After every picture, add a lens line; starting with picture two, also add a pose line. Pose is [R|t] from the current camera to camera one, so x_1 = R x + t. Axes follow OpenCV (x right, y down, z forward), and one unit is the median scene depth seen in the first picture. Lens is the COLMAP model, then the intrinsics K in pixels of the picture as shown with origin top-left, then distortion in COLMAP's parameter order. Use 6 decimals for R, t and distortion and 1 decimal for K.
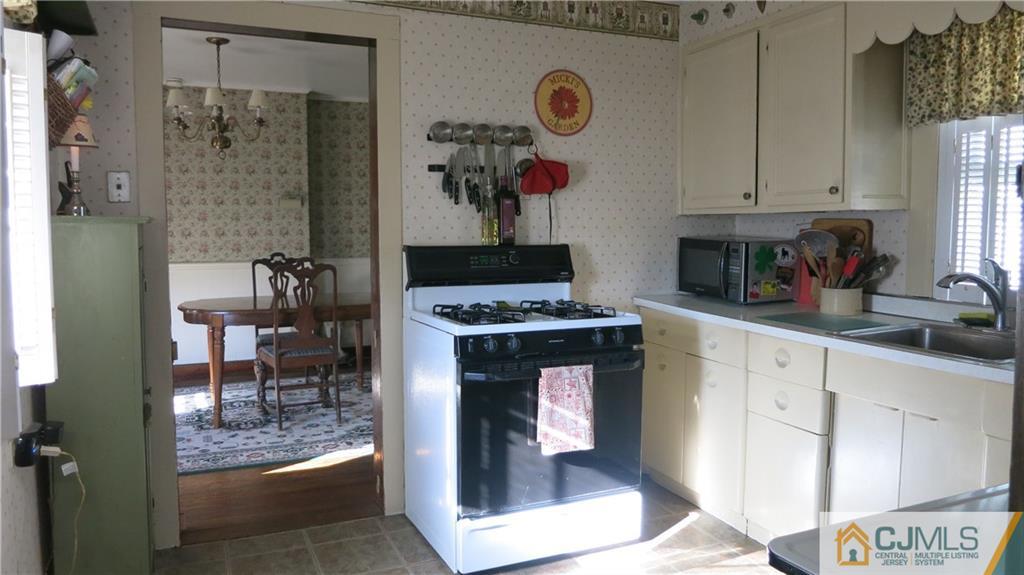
lens RADIAL K [[736.3, 0, 512.0], [0, 736.3, 287.5], [0, 0, 1]] dist [-0.035596, -0.005710]
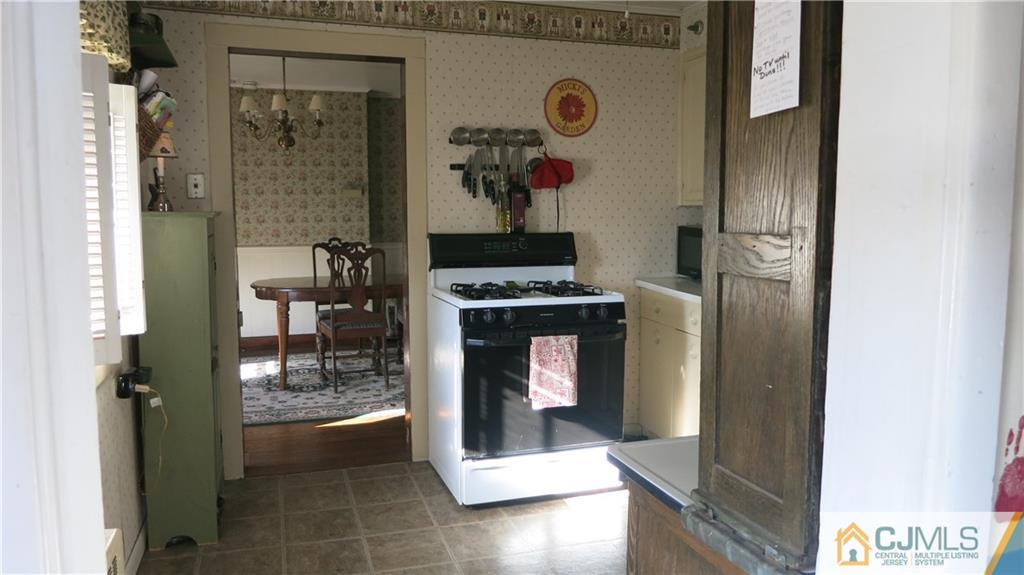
lens RADIAL K [[736.3, 0, 512.0], [0, 736.3, 287.5], [0, 0, 1]] dist [-0.035596, -0.005710]
pose [[0.994635, 0.010057, -0.102957, 0.100268], [-0.007753, 0.999711, 0.022750, 0.001819], [0.103156, -0.021830, 0.994426, -0.148768]]
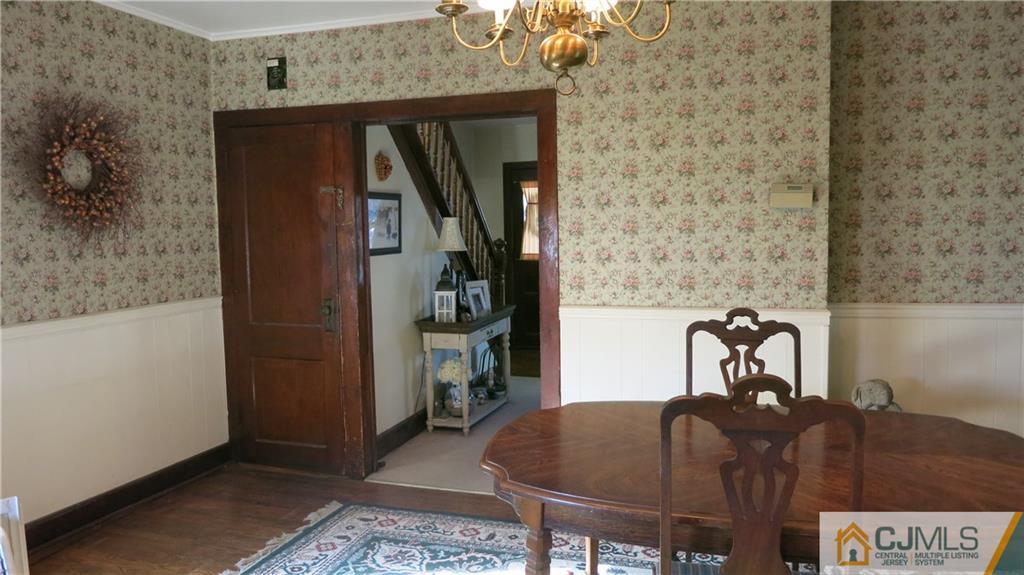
lens RADIAL K [[760.5, 0, 512.0], [0, 760.5, 287.5], [0, 0, 1]] dist [-0.026315, -0.001395]
pose [[0.762437, 0.041656, -0.645720, -0.203848], [-0.037655, 0.999091, 0.019991, -0.106877], [0.645966, 0.009073, 0.763312, 0.901095]]
